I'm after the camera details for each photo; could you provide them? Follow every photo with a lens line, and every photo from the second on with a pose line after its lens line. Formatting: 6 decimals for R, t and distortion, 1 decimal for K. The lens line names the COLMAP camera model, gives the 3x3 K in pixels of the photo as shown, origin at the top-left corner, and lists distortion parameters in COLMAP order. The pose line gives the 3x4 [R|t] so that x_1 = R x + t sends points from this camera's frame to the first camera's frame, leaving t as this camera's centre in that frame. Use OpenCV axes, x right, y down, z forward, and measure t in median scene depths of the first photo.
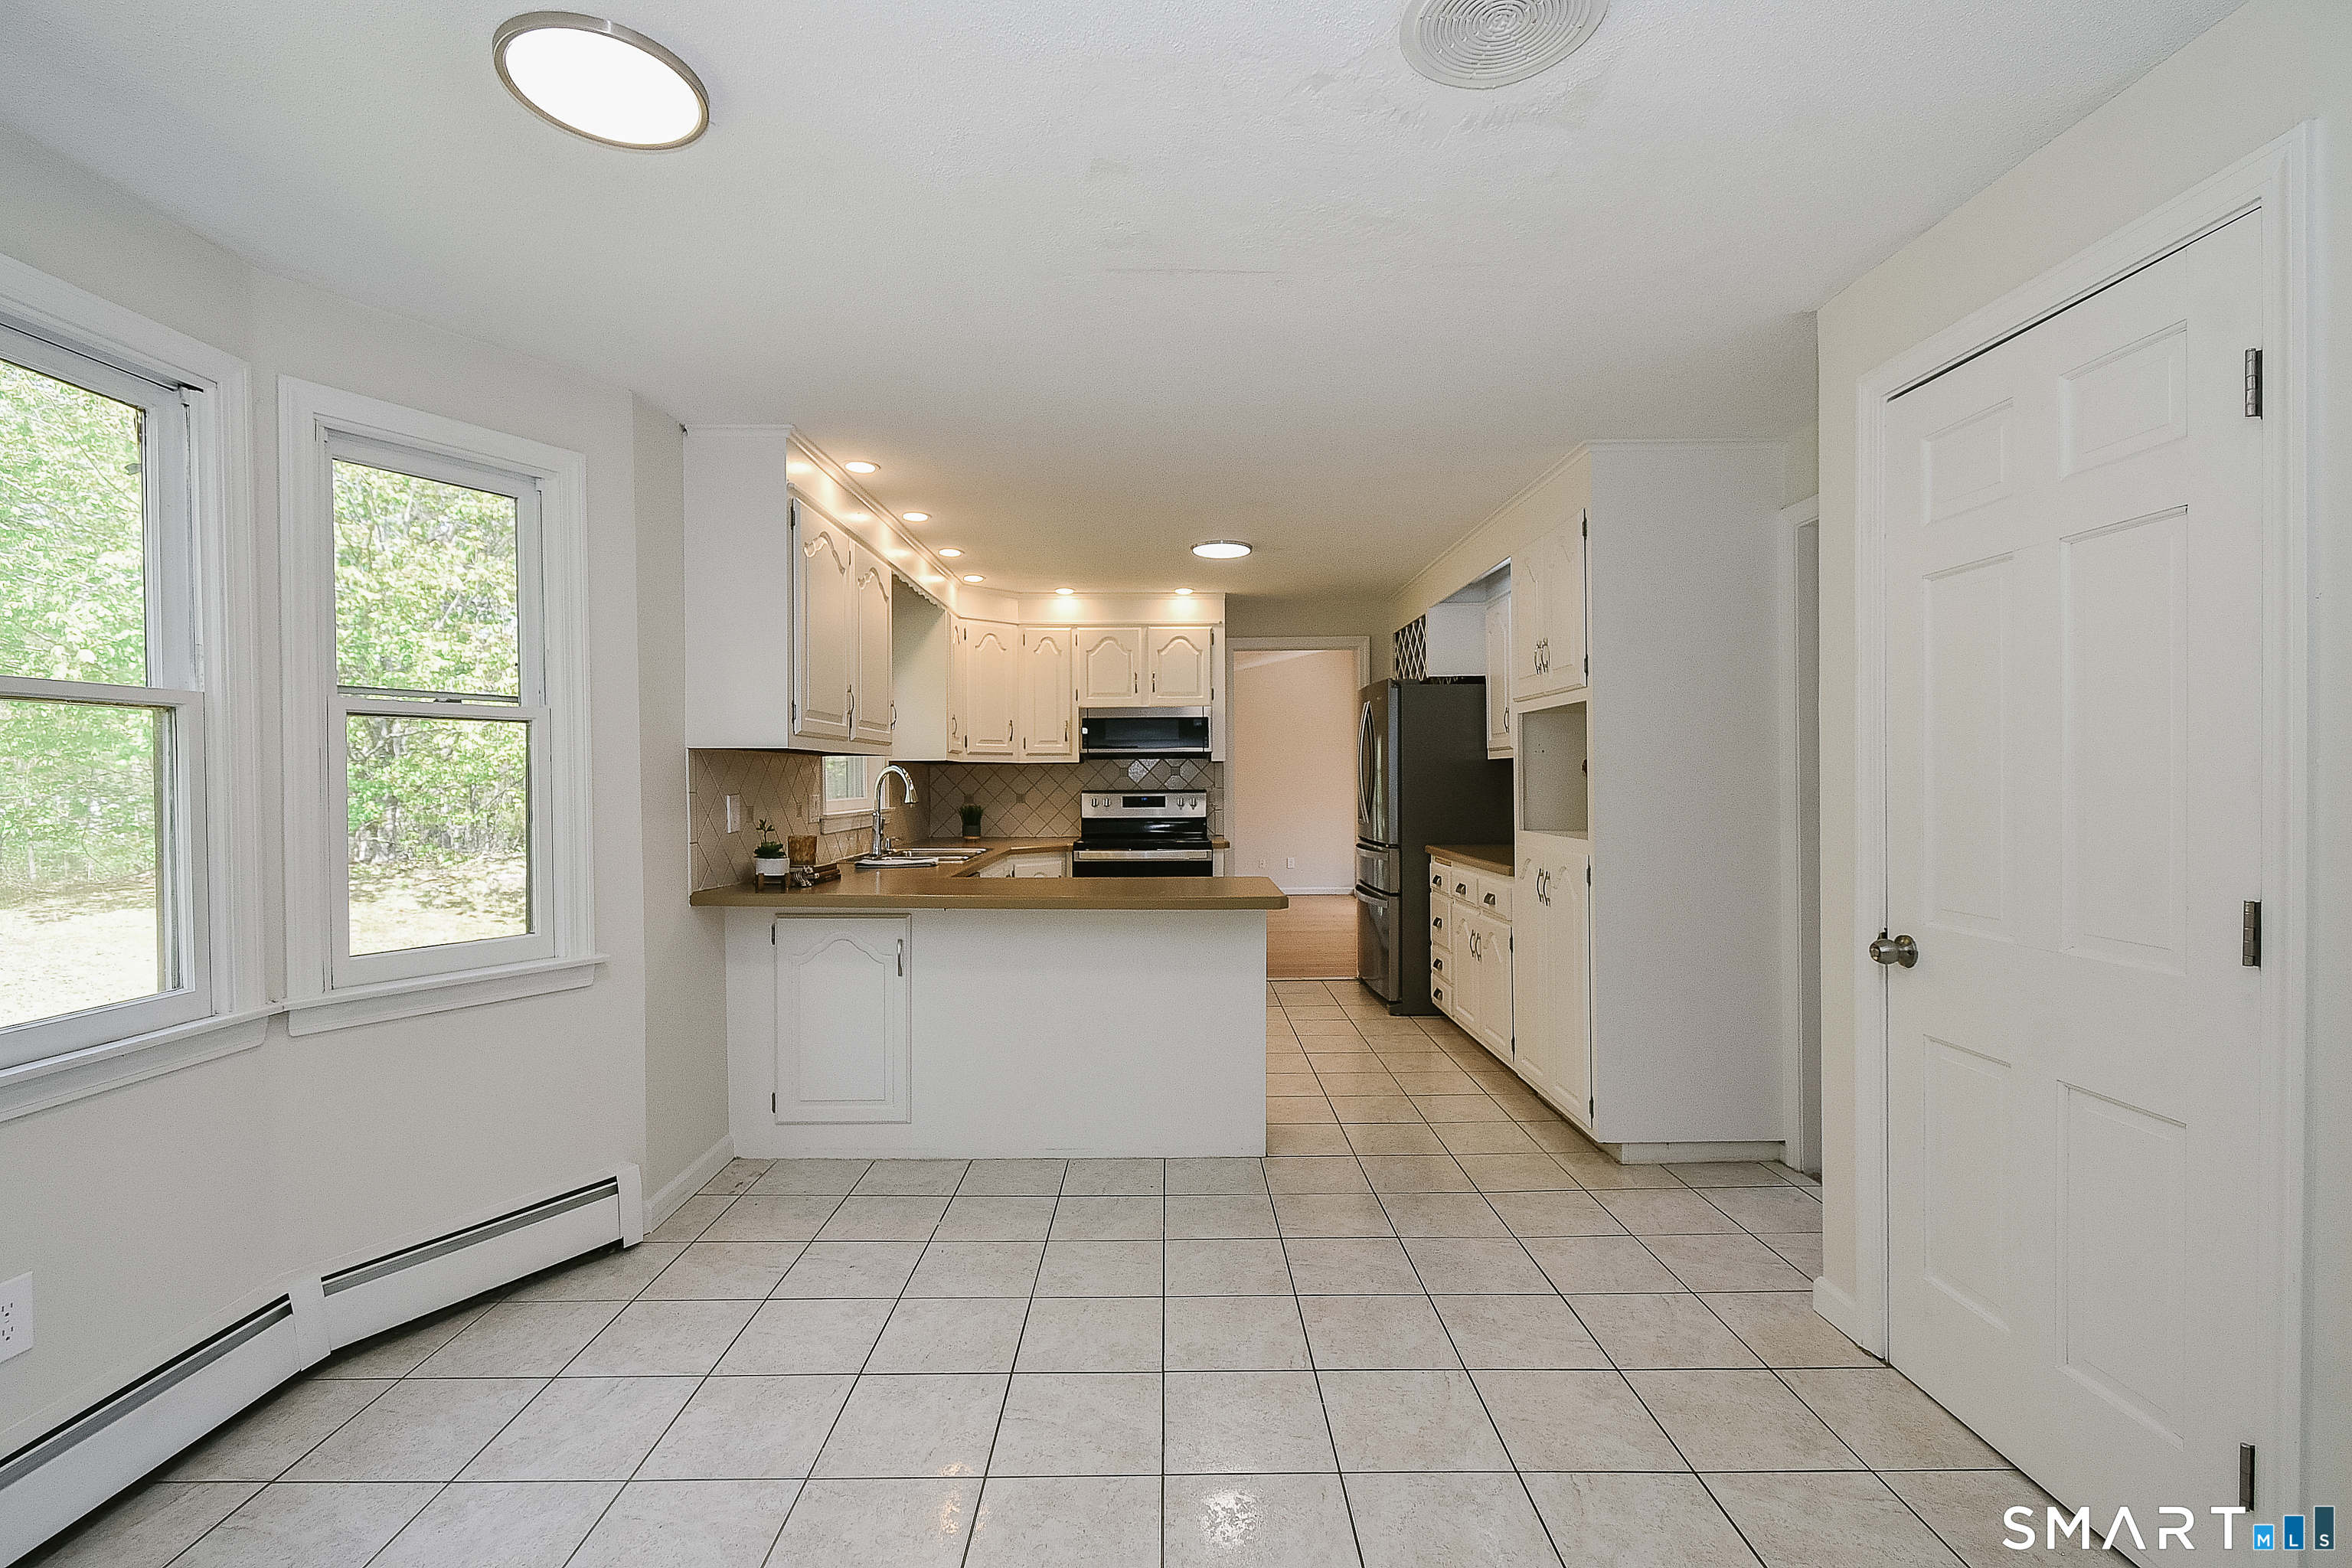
lens RADIAL K [[1041.9, 0, 1187.5], [0, 1041.9, 785.1], [0, 0, 1]] dist [-0.001526, -0.000133]
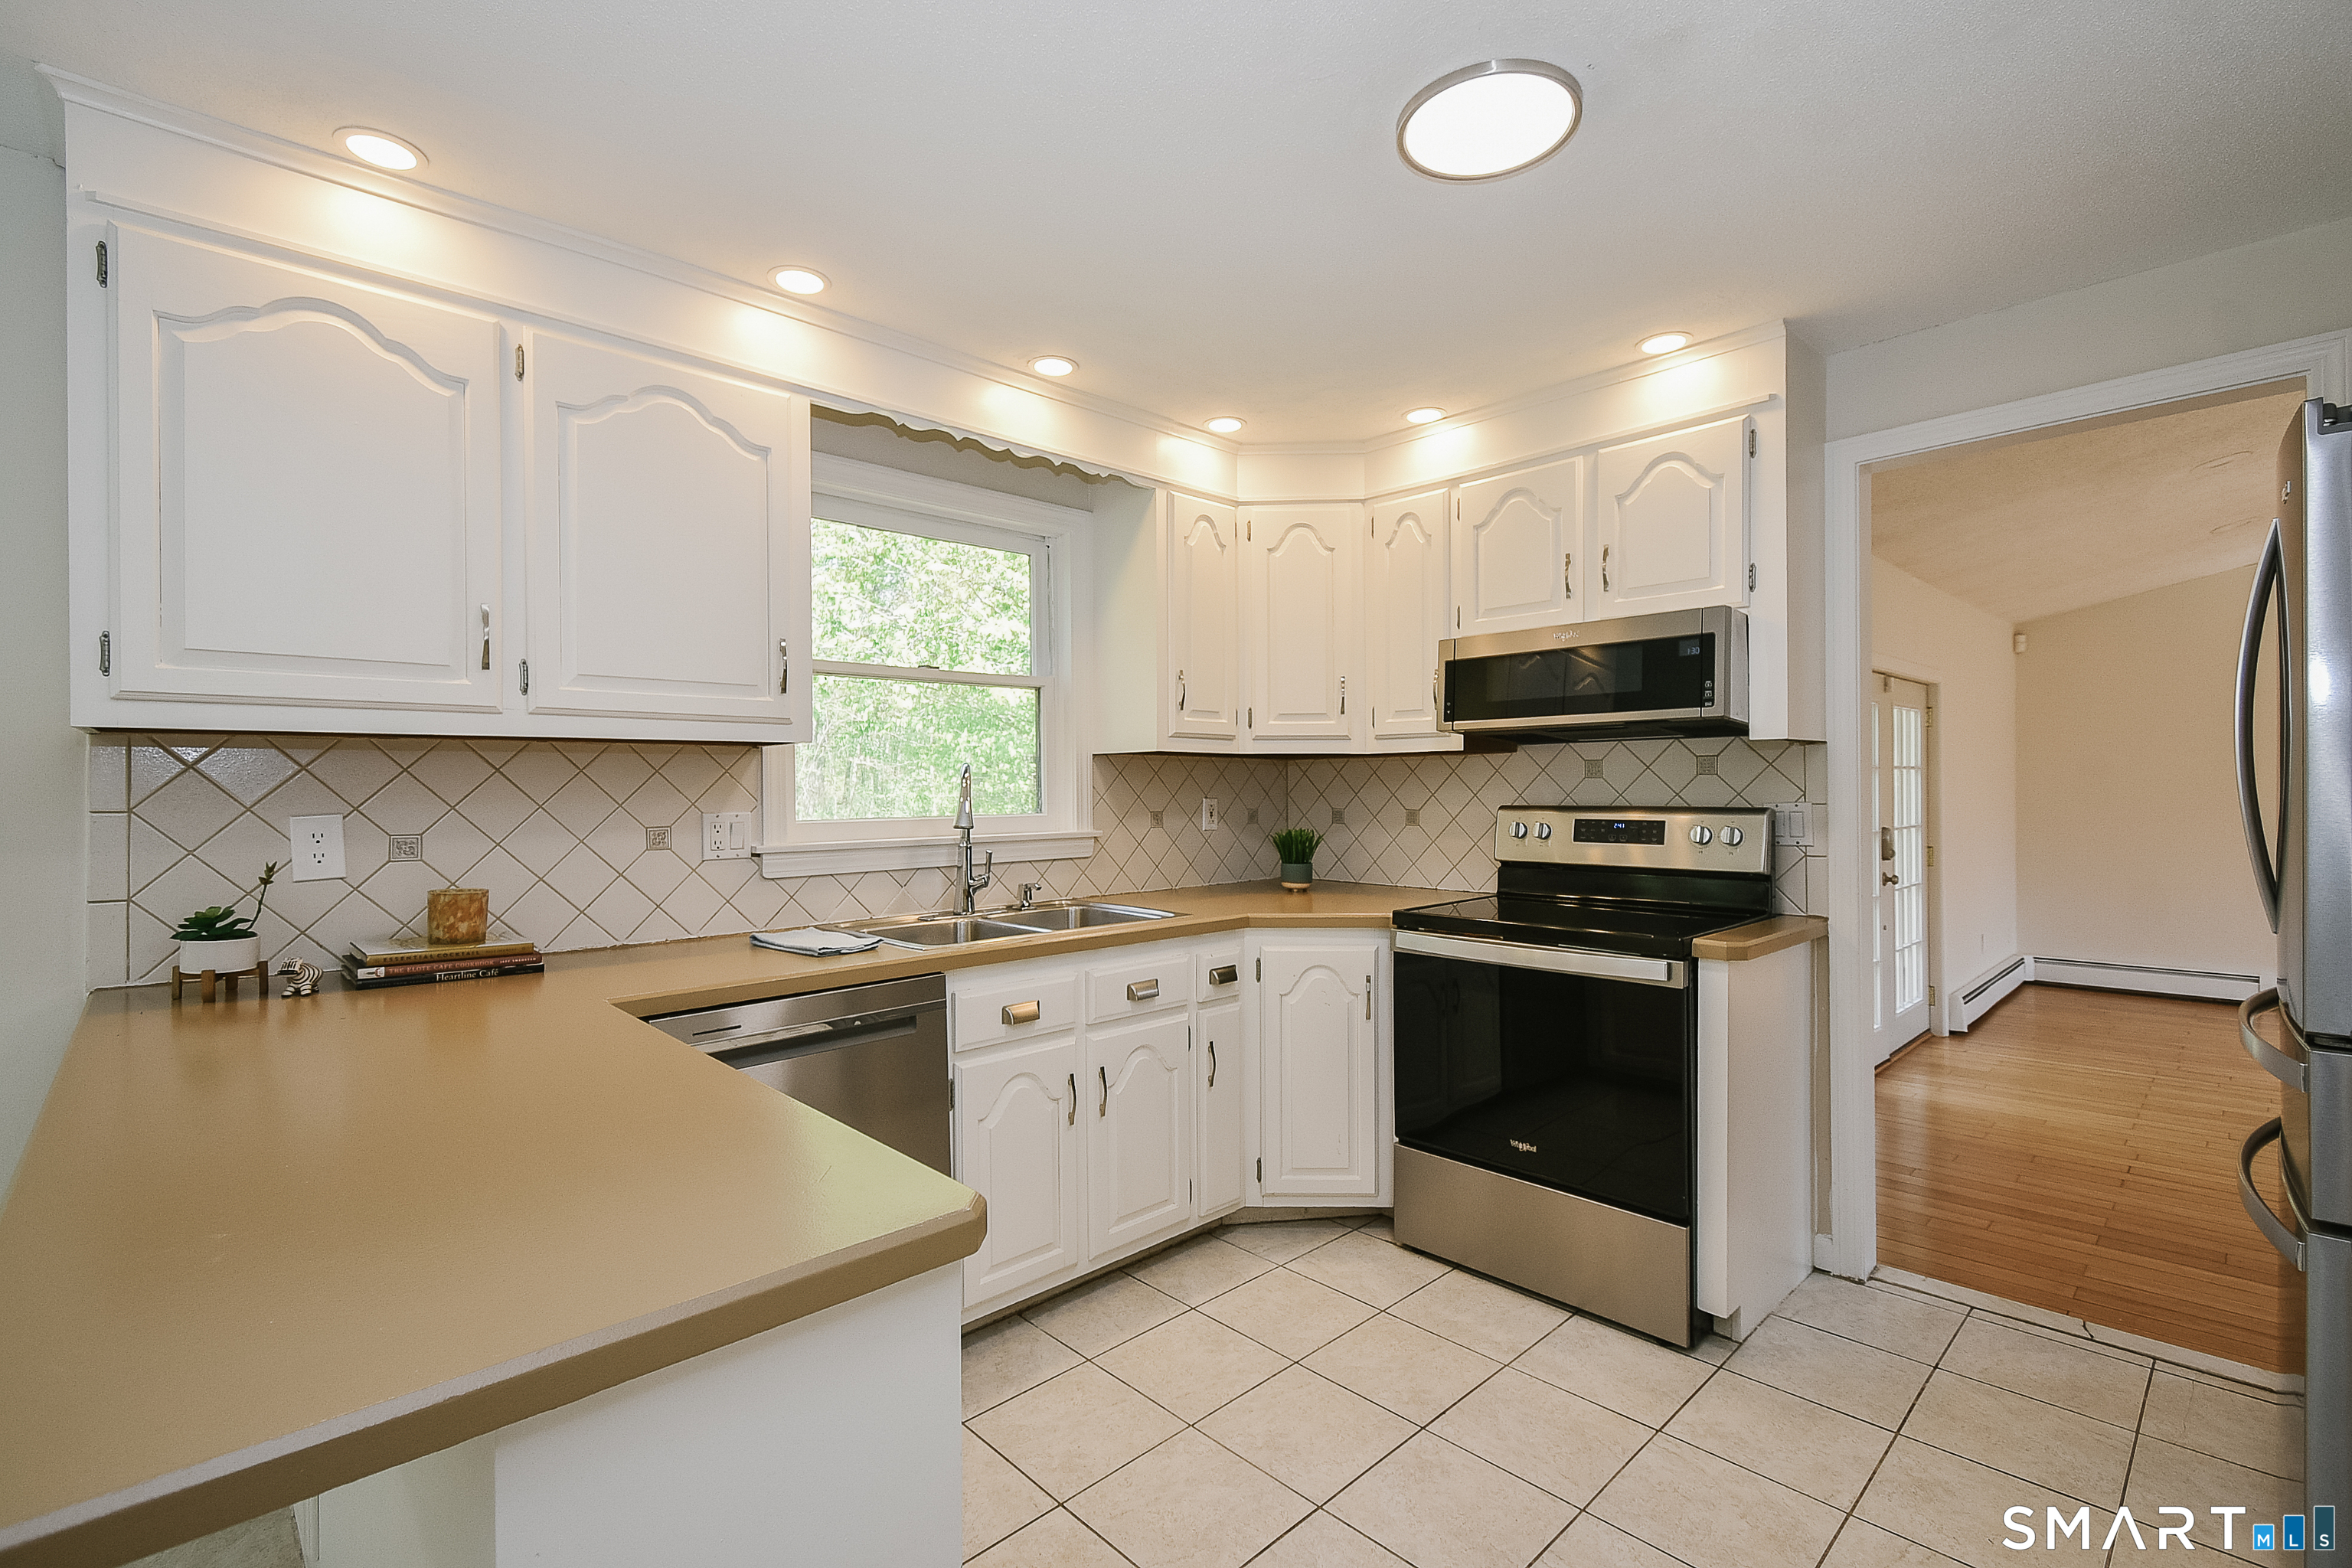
lens RADIAL K [[1041.9, 0, 1176.5], [0, 1041.9, 799.4], [0, 0, 1]] dist [-0.001526, -0.000133]
pose [[0.672295, 0.011084, -0.740200, 0.177953], [-0.001837, 0.999910, 0.013305, -0.004386], [0.740281, -0.007585, 0.672255, 0.554548]]
